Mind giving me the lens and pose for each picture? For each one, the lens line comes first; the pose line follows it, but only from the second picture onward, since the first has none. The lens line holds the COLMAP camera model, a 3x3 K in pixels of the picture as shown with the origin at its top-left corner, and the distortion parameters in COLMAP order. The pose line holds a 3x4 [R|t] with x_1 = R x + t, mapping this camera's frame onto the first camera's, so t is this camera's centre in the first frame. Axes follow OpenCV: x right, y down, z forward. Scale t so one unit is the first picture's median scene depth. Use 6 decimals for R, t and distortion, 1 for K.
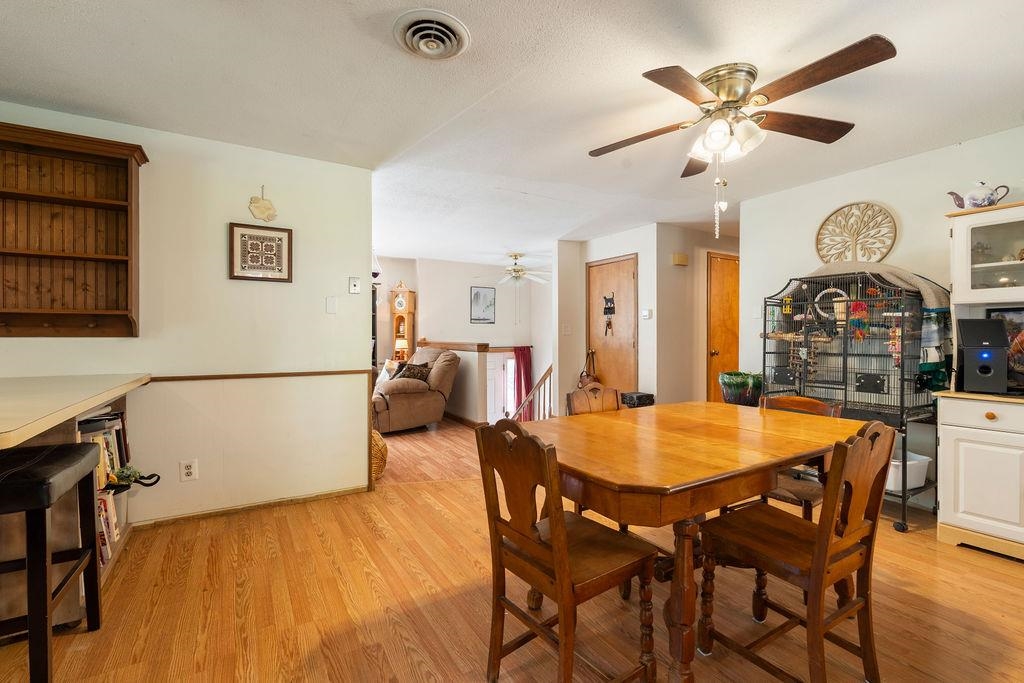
lens RADIAL K [[455.4, 0, 511.9], [0, 455.4, 333.9], [0, 0, 1]] dist [-0.001079, 0.000695]
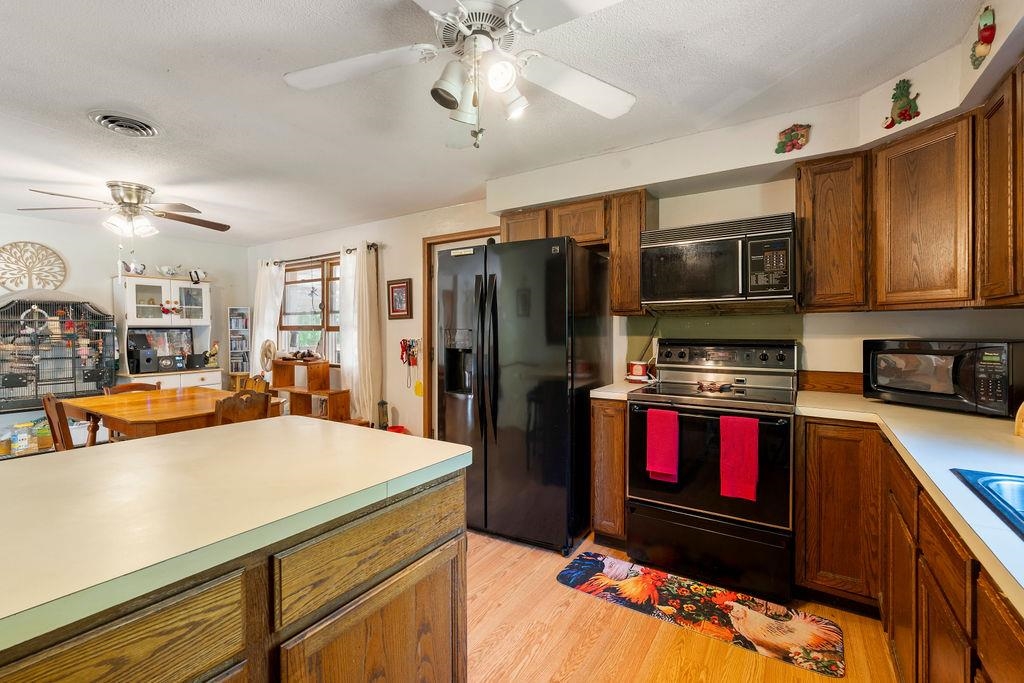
lens RADIAL K [[455.4, 0, 511.9], [0, 455.4, 333.9], [0, 0, 1]] dist [-0.001079, 0.000695]
pose [[-0.424747, -0.013786, 0.905207, -1.280951], [-0.004481, 0.999904, 0.013126, -0.062528], [-0.905301, 0.001519, -0.424768, 0.393661]]
